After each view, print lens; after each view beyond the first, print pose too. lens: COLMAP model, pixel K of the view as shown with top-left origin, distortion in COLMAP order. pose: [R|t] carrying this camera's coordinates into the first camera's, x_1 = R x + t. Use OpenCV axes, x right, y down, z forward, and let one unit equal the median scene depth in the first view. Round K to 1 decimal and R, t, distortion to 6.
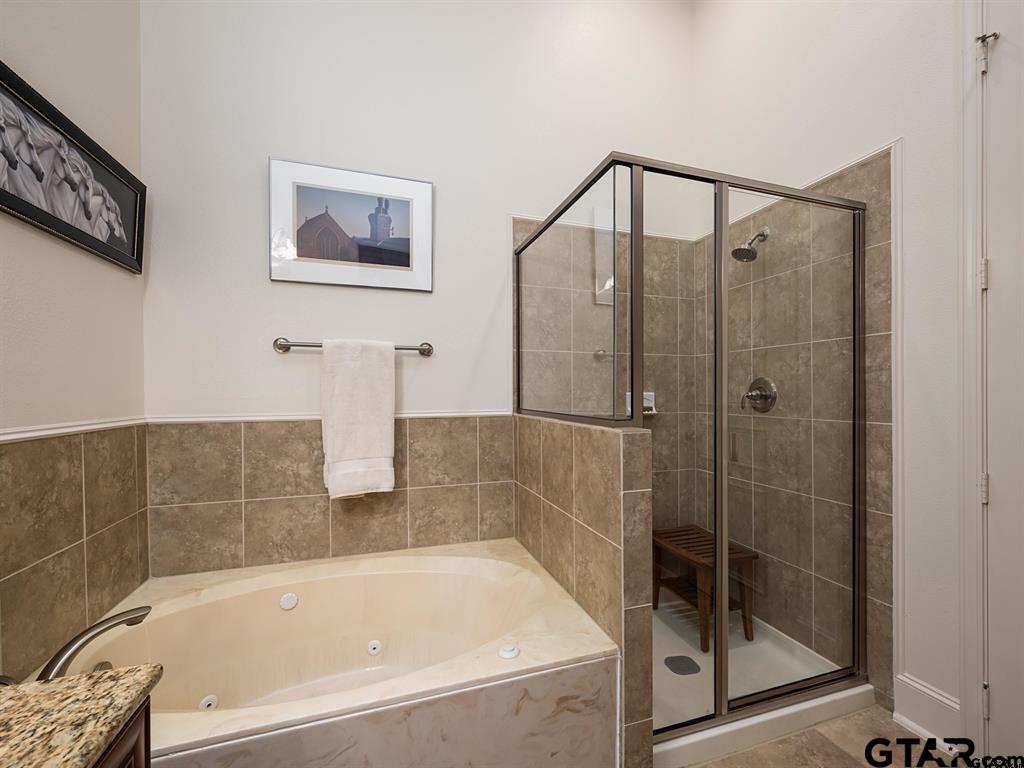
lens RADIAL K [[408.6, 0, 512.1], [0, 408.6, 391.6], [0, 0, 1]] dist [-0.000988, -0.000126]
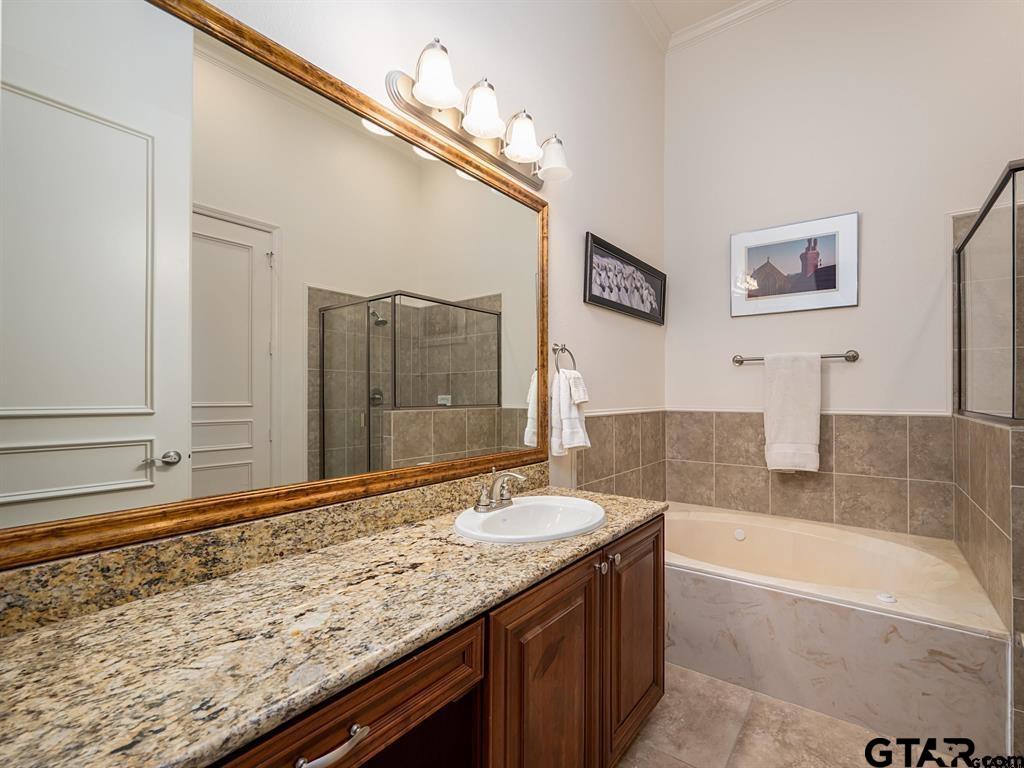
lens RADIAL K [[537.3, 0, 512.4], [0, 537.3, 395.7], [0, 0, 1]] dist [-0.000614, 0.000007]
pose [[0.525915, 0.003287, -0.850531, 0.606933], [-0.005920, 0.999982, 0.000204, 0.015879], [0.850517, 0.004928, 0.525925, -0.651906]]
